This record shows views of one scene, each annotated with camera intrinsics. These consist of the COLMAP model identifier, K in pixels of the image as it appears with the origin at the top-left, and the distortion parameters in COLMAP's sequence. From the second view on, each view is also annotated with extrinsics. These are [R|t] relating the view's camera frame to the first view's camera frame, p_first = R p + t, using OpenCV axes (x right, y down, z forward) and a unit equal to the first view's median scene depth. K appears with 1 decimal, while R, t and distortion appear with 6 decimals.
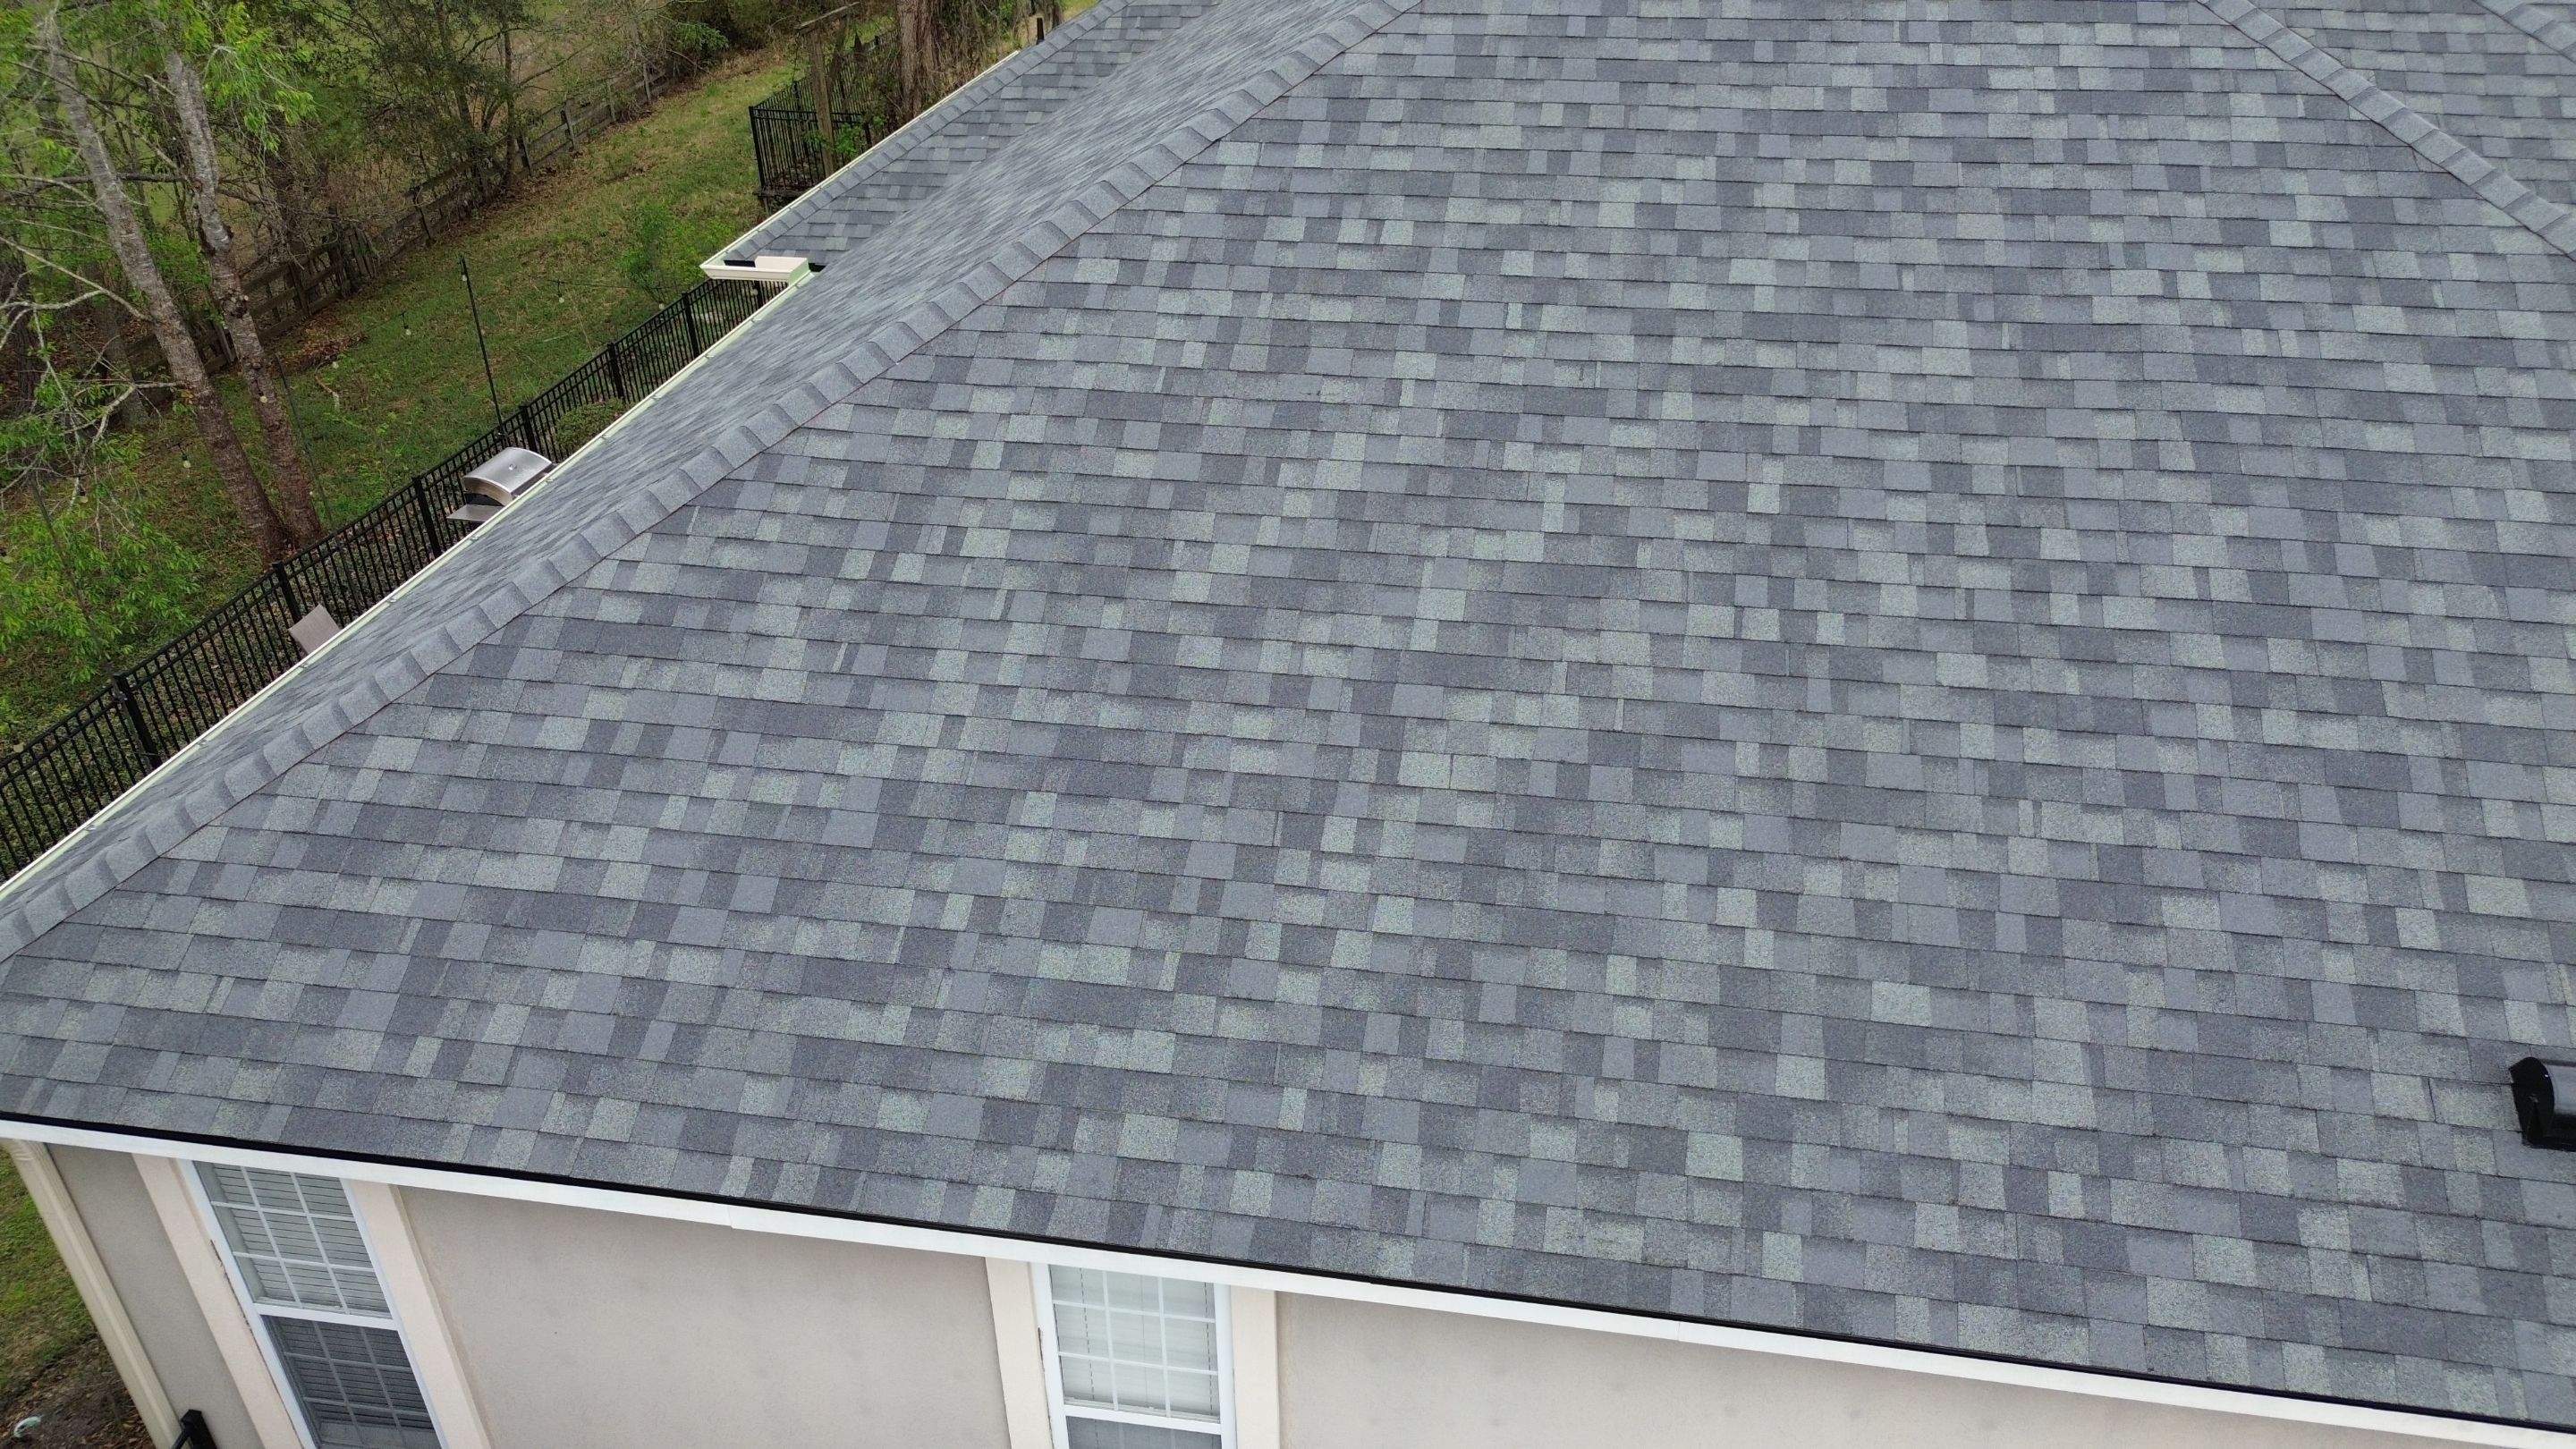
lens RADIAL K [[1856.7, 0, 1288.0], [0, 1856.7, 724.5], [0, 0, 1]] dist [0.067399, -0.075876]
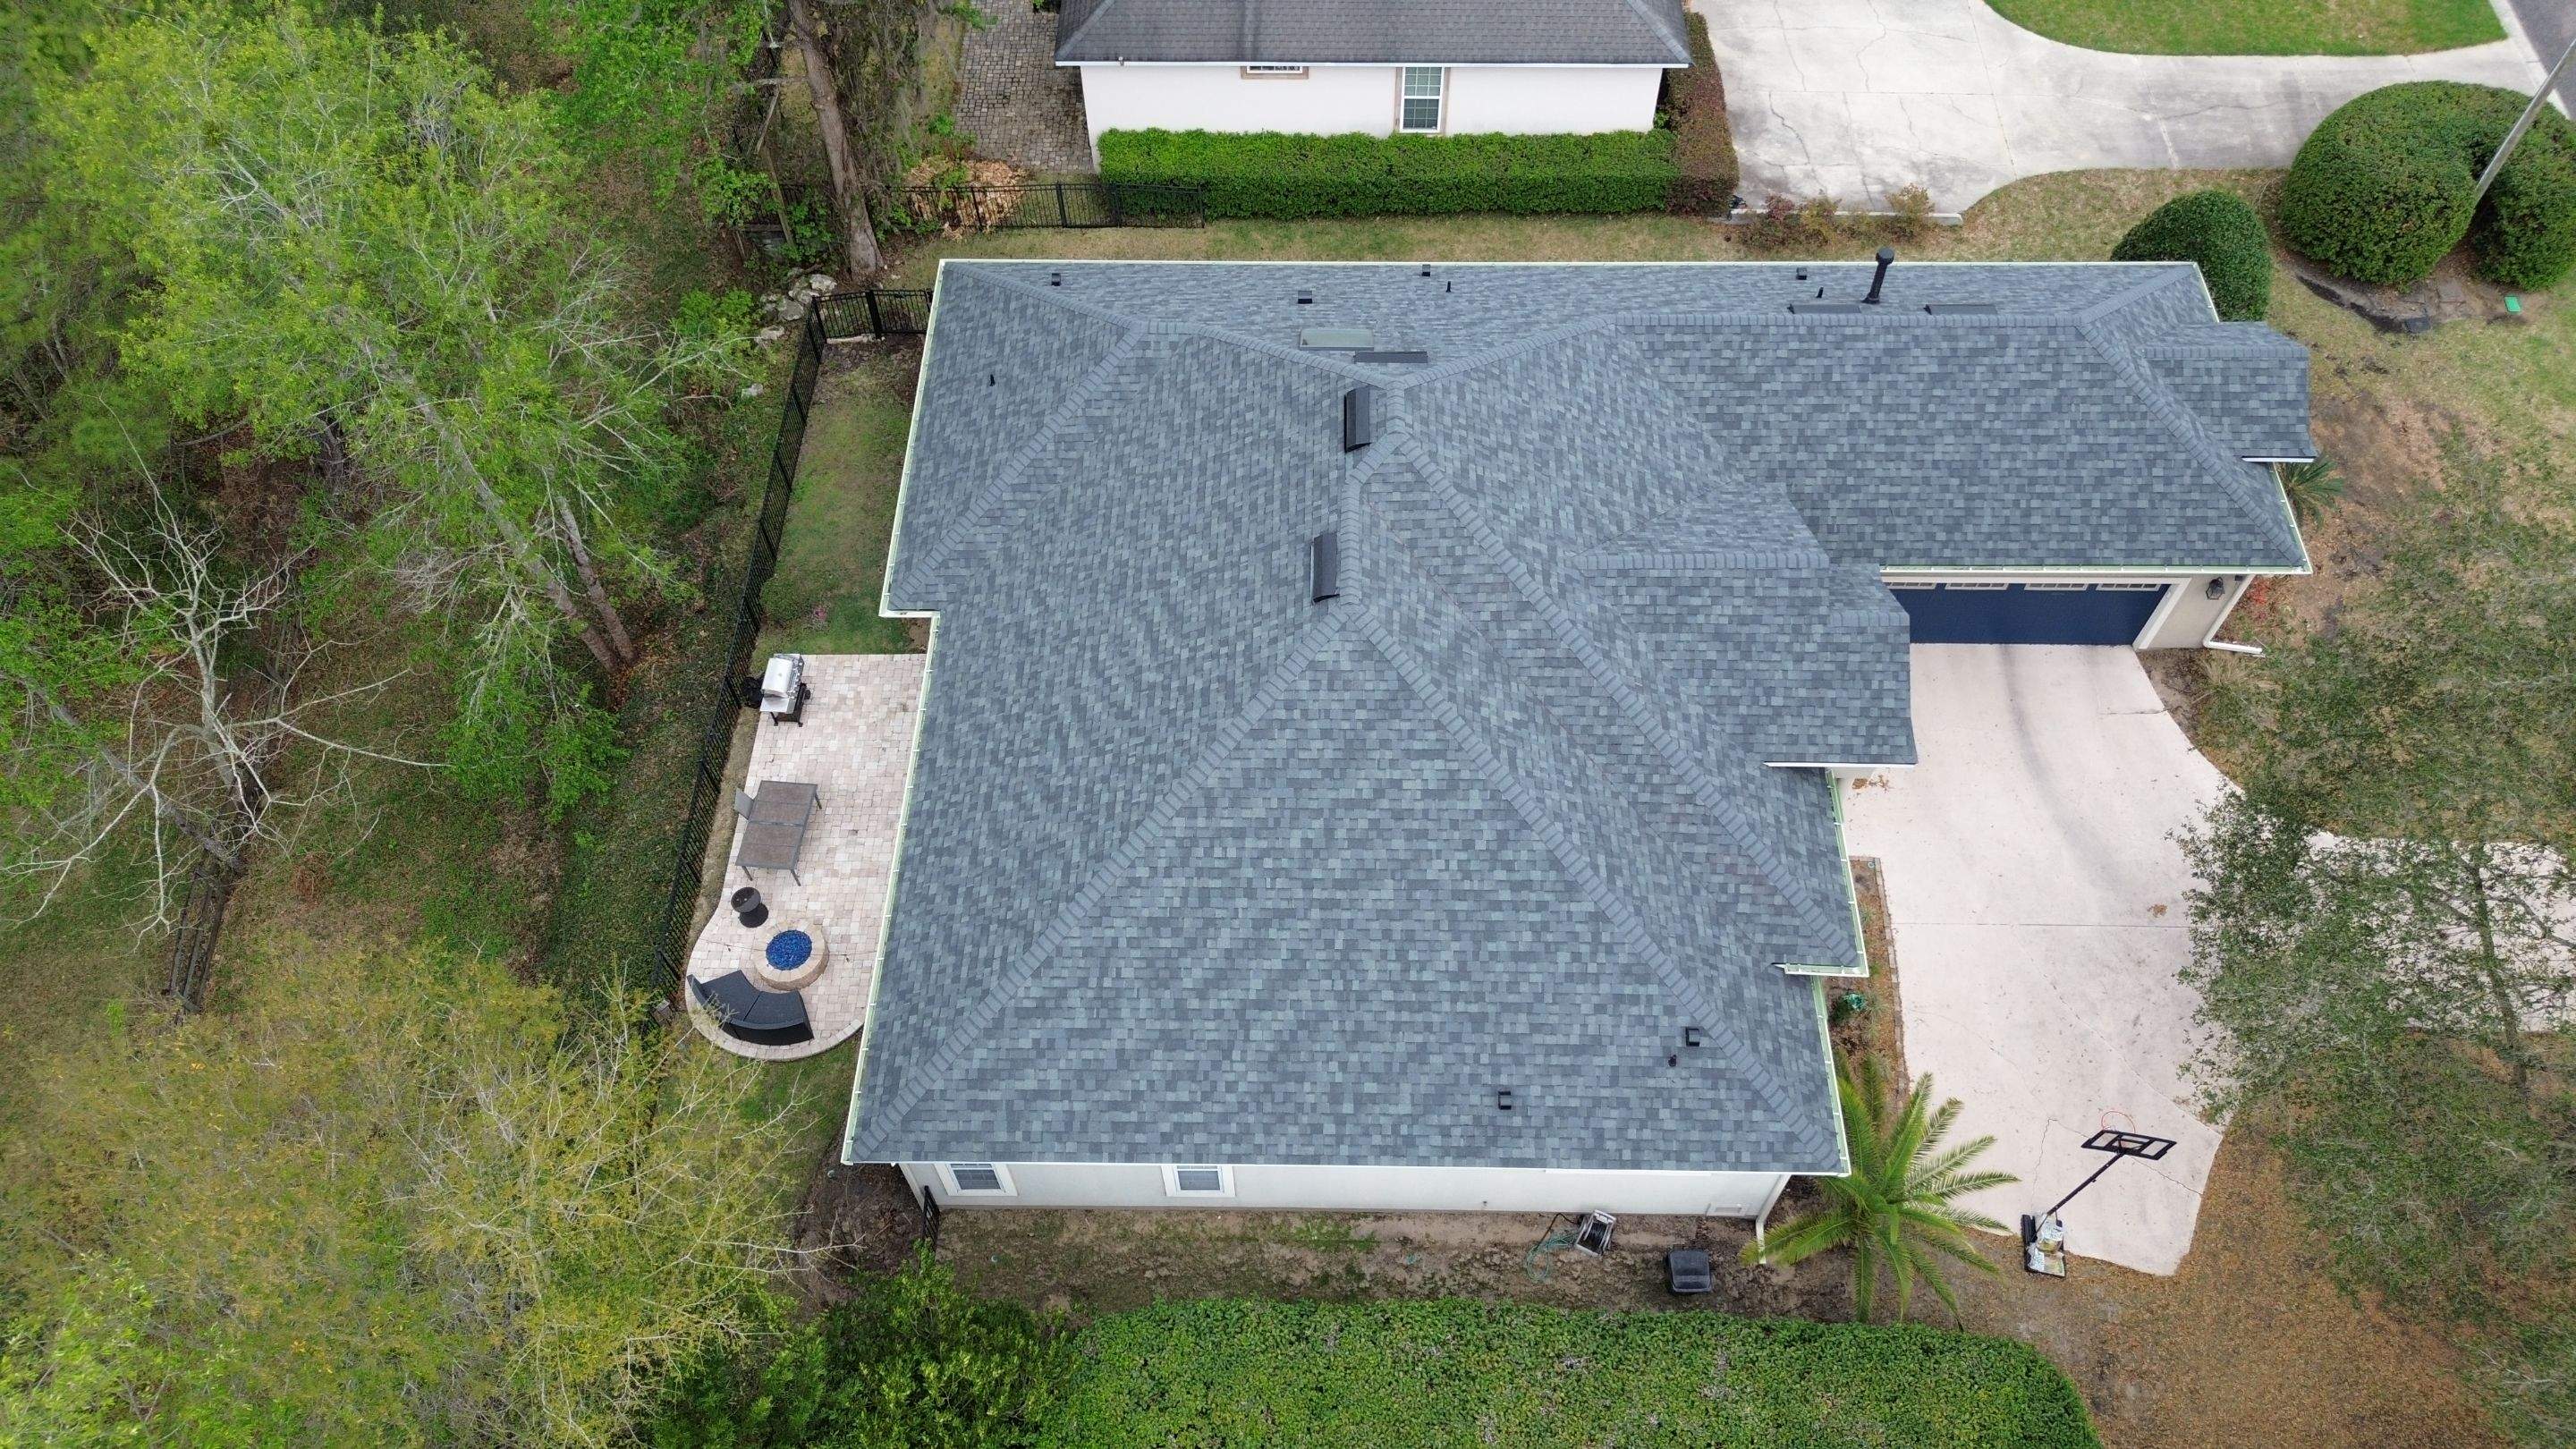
lens RADIAL K [[1856.7, 0, 1288.0], [0, 1856.7, 724.5], [0, 0, 1]] dist [0.067399, -0.075876]
pose [[0.987926, -0.119078, 0.099108, -0.164878], [0.067659, 0.907102, 0.415437, -2.119377], [-0.139371, -0.403715, 0.904207, -2.218073]]
